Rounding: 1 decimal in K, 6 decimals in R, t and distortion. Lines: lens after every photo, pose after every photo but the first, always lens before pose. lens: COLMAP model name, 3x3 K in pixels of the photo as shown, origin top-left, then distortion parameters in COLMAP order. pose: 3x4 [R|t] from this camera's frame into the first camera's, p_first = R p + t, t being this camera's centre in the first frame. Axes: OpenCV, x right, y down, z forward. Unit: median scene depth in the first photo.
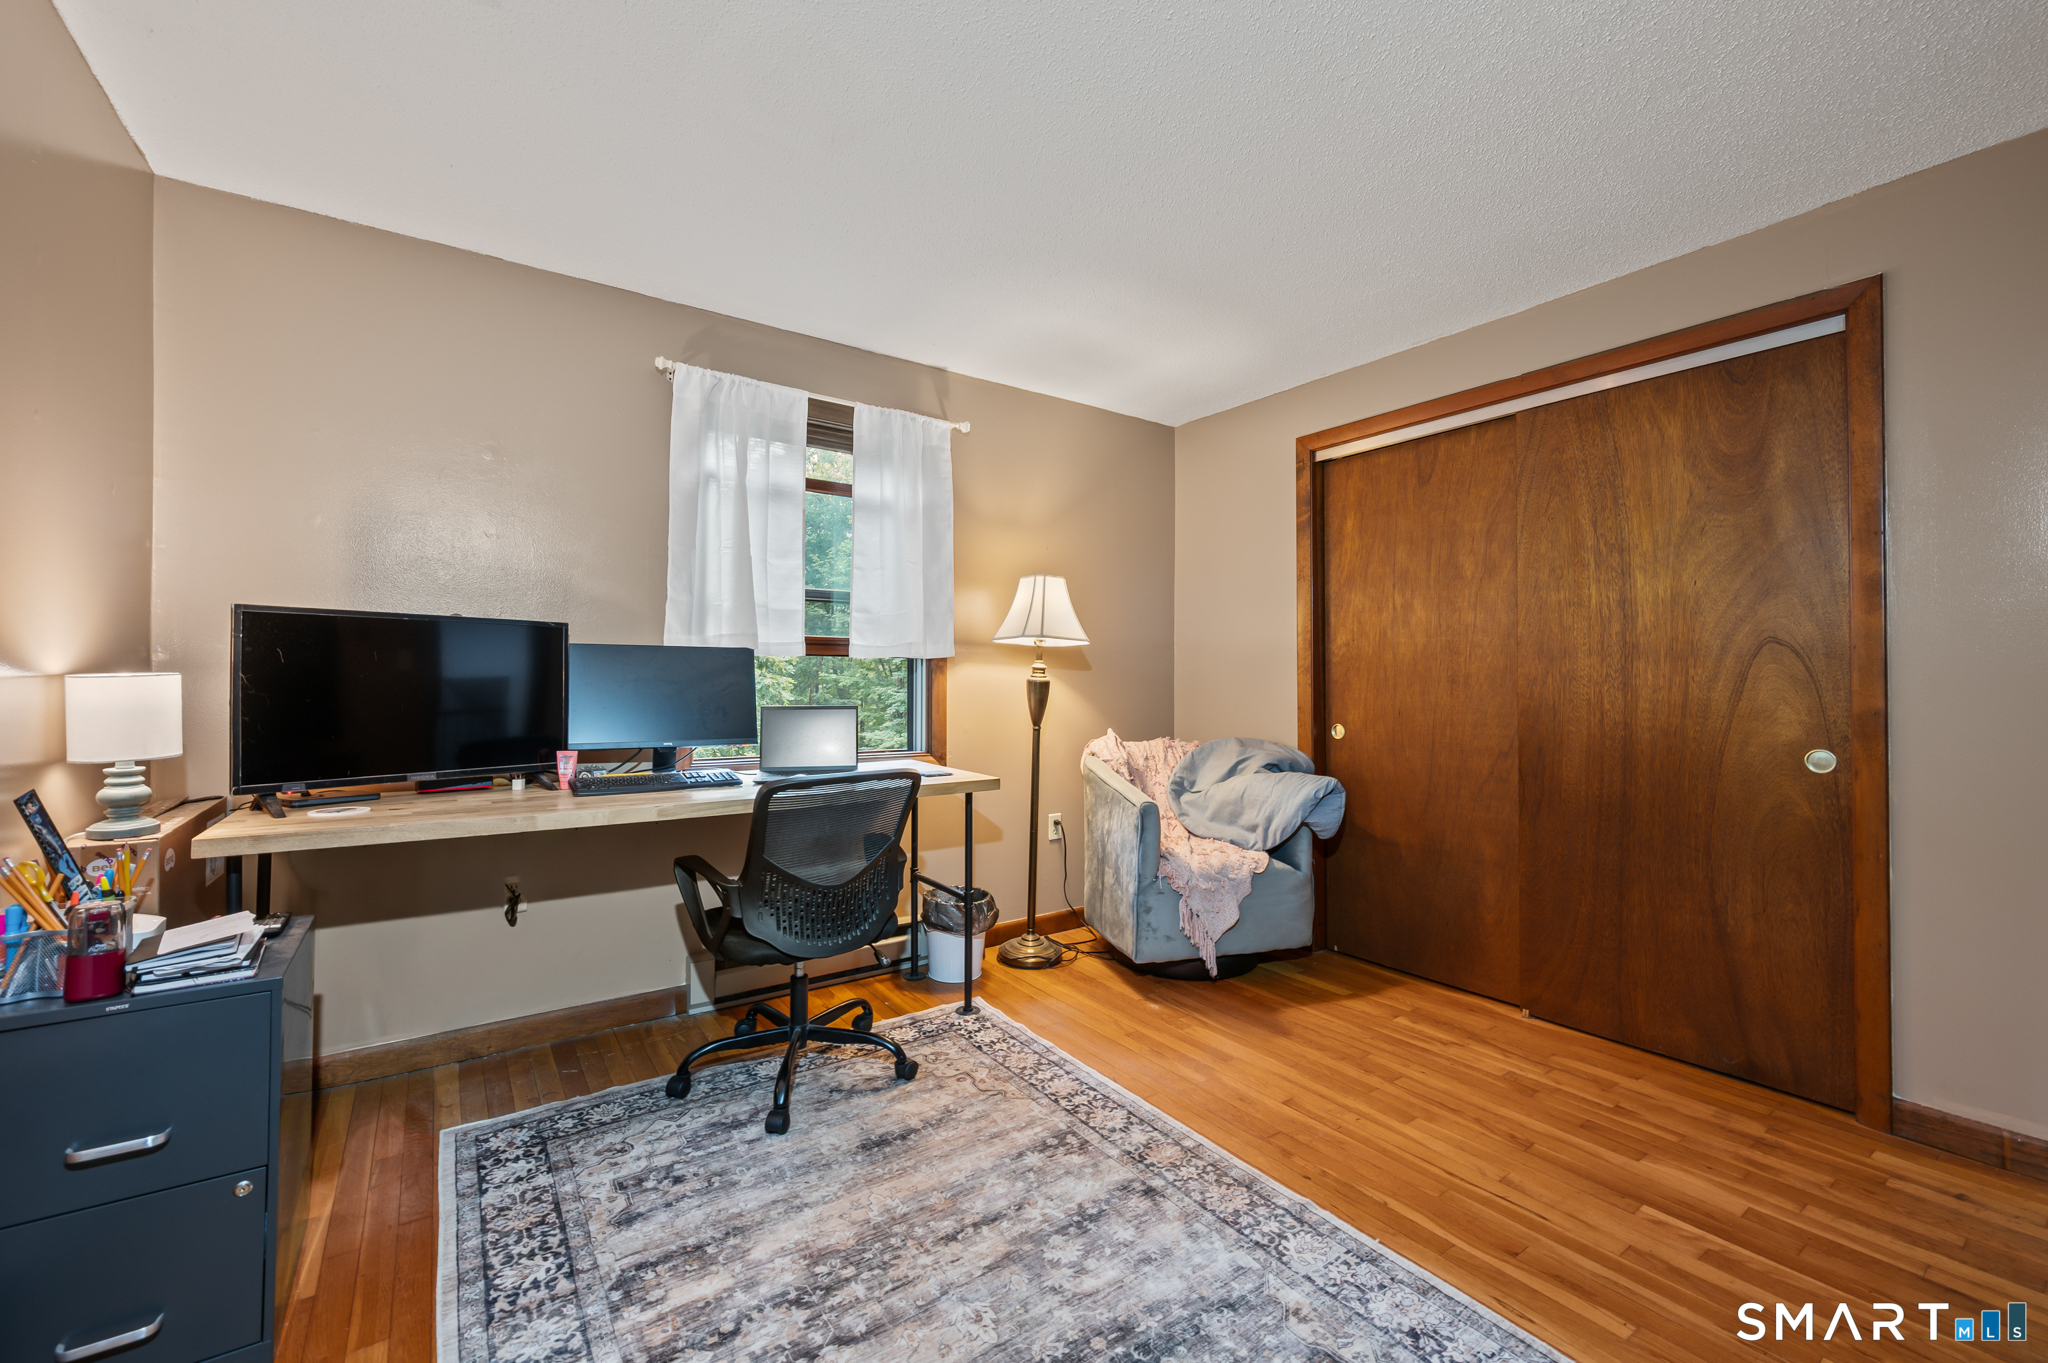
lens RADIAL K [[813.1, 0, 1110.9], [0, 813.1, 675.0], [0, 0, 1]] dist [0.001322, -0.000304]
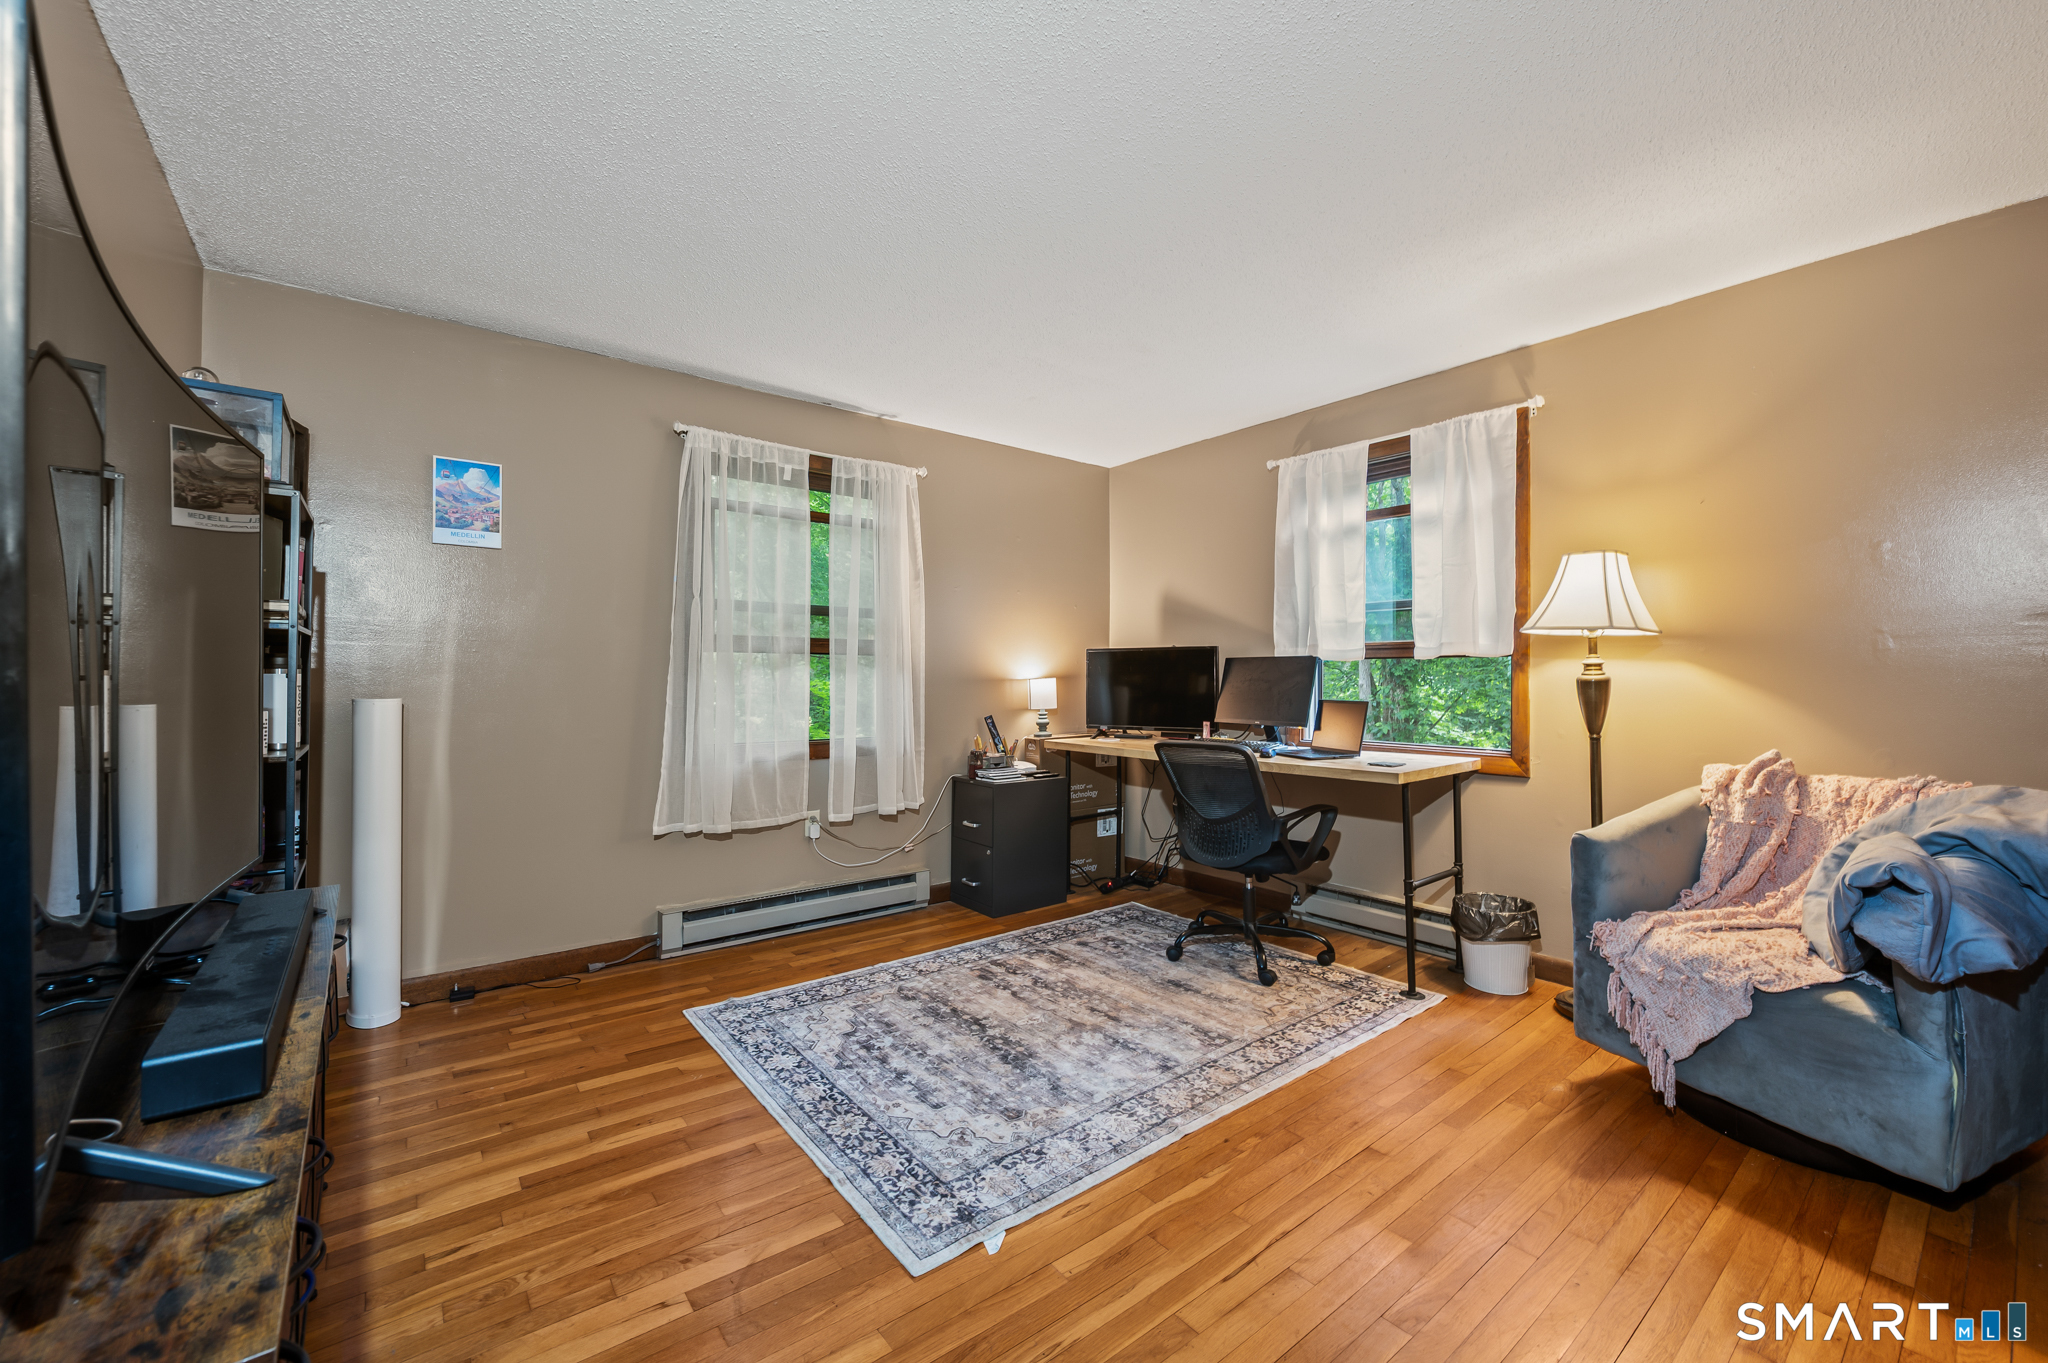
lens RADIAL K [[813.1, 0, 983.6], [0, 813.1, 672.8], [0, 0, 1]] dist [0.001322, -0.000304]
pose [[0.003619, -0.011945, -0.999922, 1.036791], [0.009471, 0.999884, -0.011910, 0.006751], [0.999949, -0.009427, 0.003732, 0.533583]]
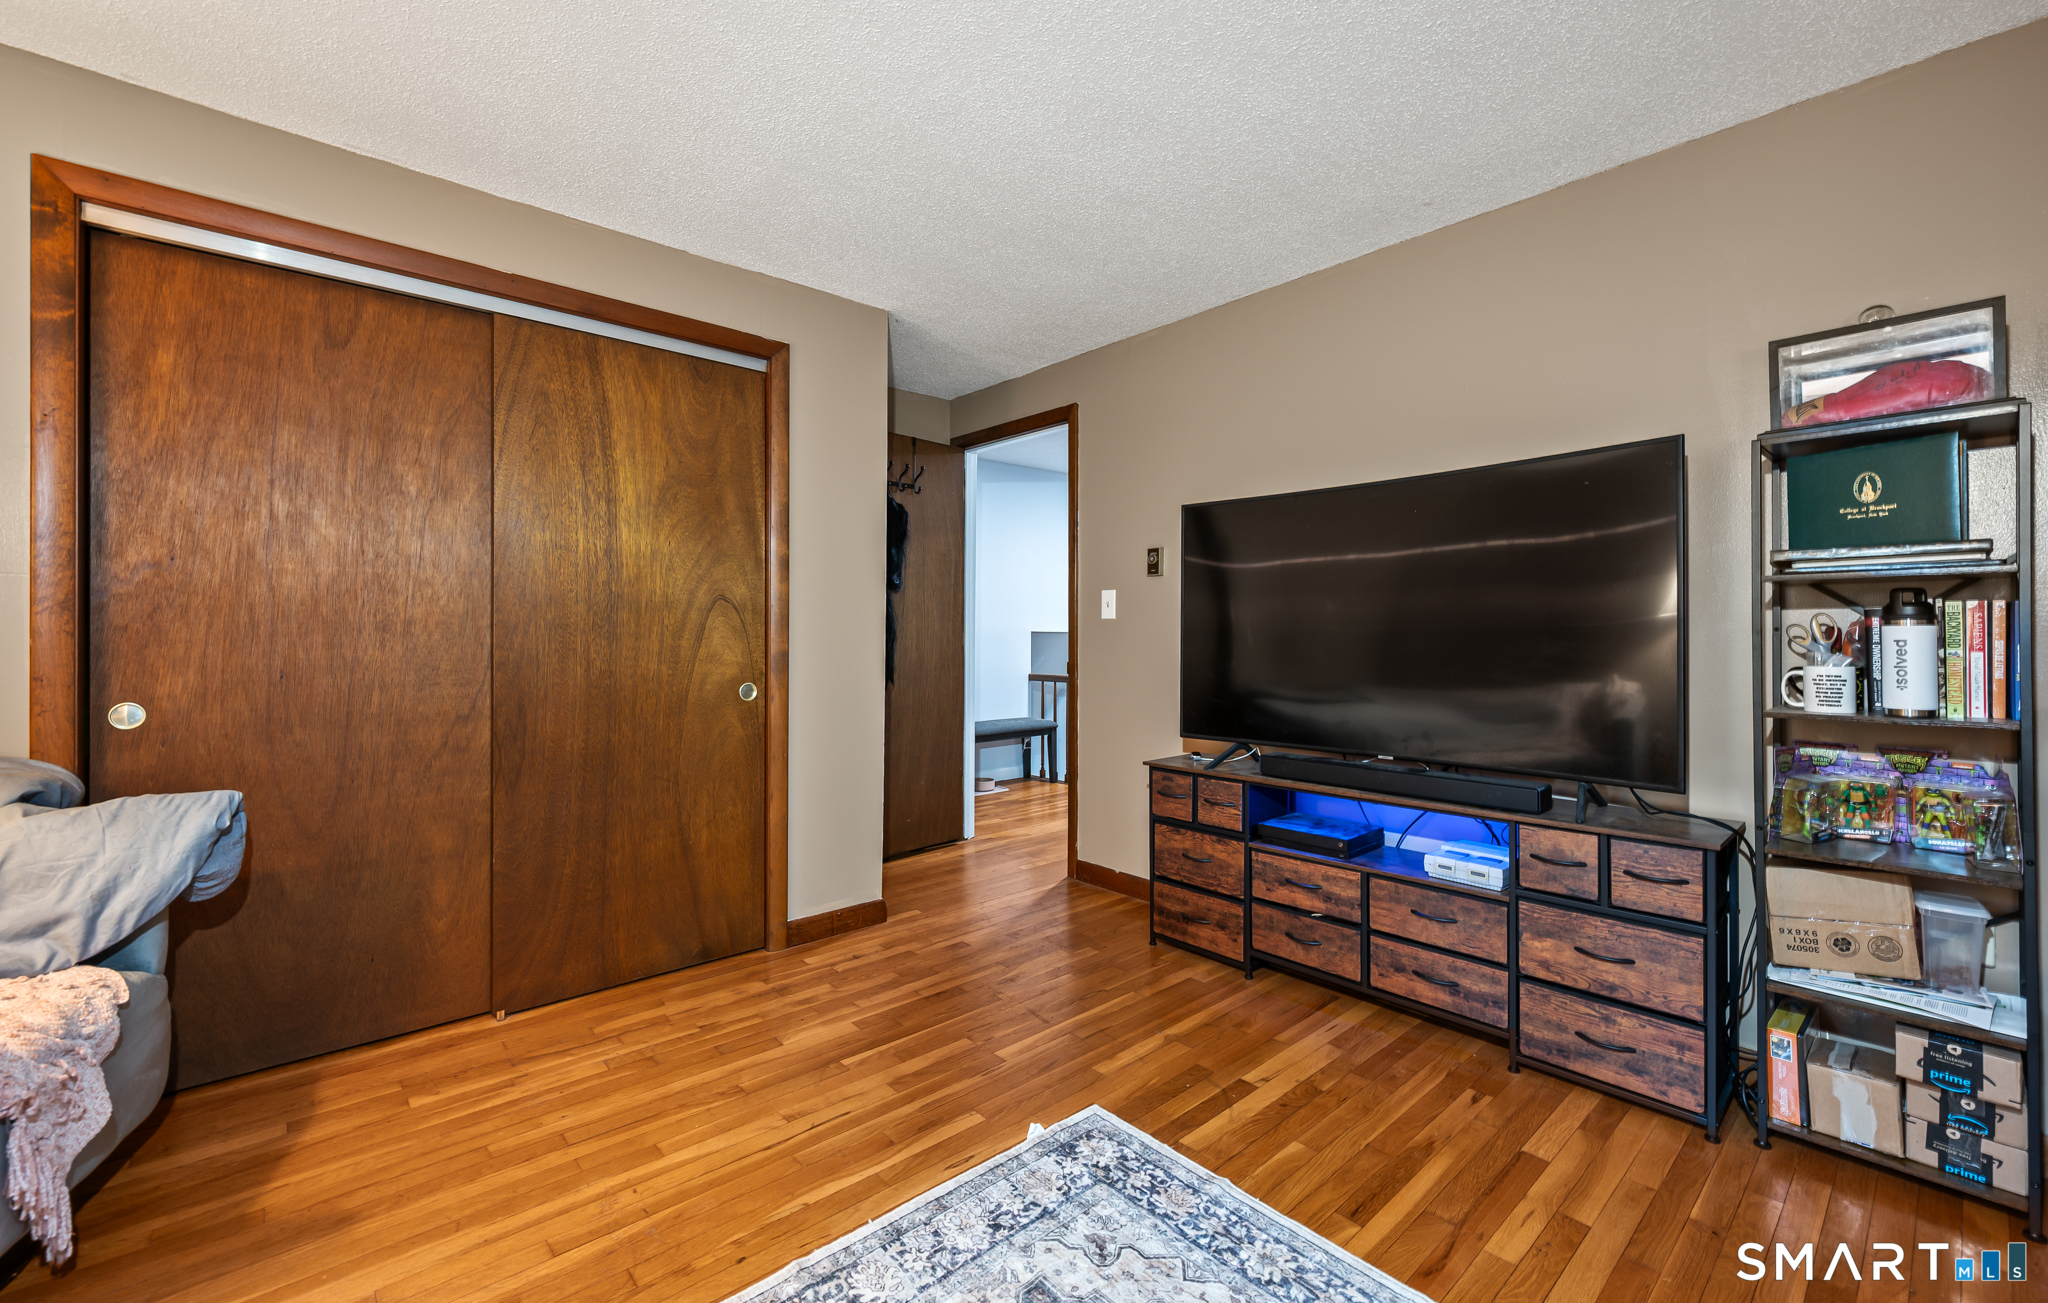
lens RADIAL K [[850.0, 0, 928.5], [0, 850.0, 627.8], [0, 0, 1]] dist [0.001936, 0.000148]
pose [[0.005197, 0.005459, 0.999972, -0.459223], [-0.012294, 0.999910, -0.005395, 0.005906], [-0.999911, -0.012265, 0.005263, 0.644310]]
